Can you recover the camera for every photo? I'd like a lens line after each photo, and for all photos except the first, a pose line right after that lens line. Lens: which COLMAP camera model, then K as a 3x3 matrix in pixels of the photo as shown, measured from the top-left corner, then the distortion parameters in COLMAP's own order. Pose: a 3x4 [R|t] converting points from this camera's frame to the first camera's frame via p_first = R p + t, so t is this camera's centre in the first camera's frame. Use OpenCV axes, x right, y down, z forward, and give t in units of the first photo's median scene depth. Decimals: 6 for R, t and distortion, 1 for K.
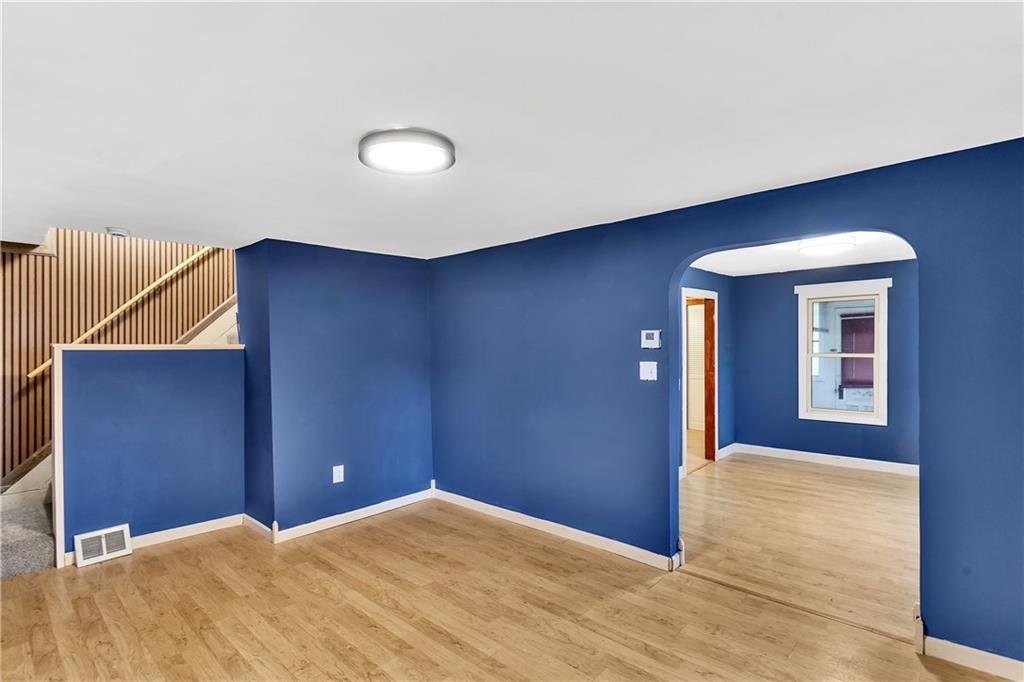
lens RADIAL K [[496.1, 0, 504.5], [0, 496.1, 332.3], [0, 0, 1]] dist [0.008716, 0.000163]
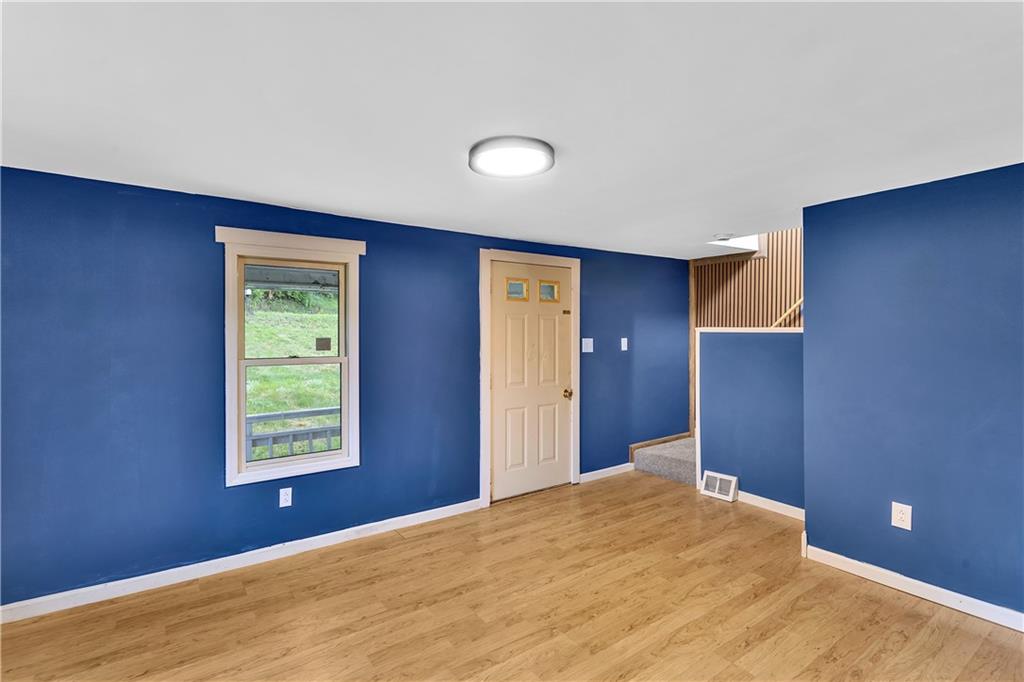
lens RADIAL K [[491.3, 0, 510.5], [0, 491.3, 336.4], [0, 0, 1]] dist [0.000518, 0.000637]
pose [[-0.193714, 0.017329, -0.980905, 0.545459], [0.032668, 0.999403, 0.011204, 0.014365], [0.980514, -0.029874, -0.194164, 0.769329]]
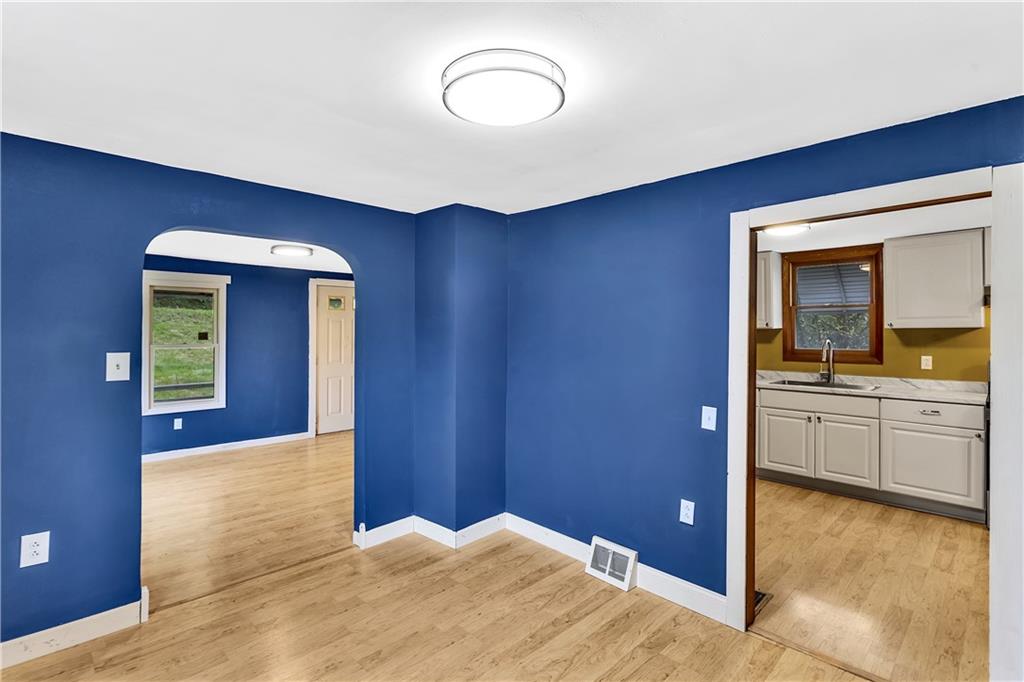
lens RADIAL K [[496.1, 0, 504.5], [0, 496.1, 332.3], [0, 0, 1]] dist [0.008716, 0.000163]
pose [[-0.042874, 0.014692, -0.998972, 1.352107], [0.025014, 0.999594, 0.013627, 0.018347], [0.998767, -0.024404, -0.043224, 1.344603]]
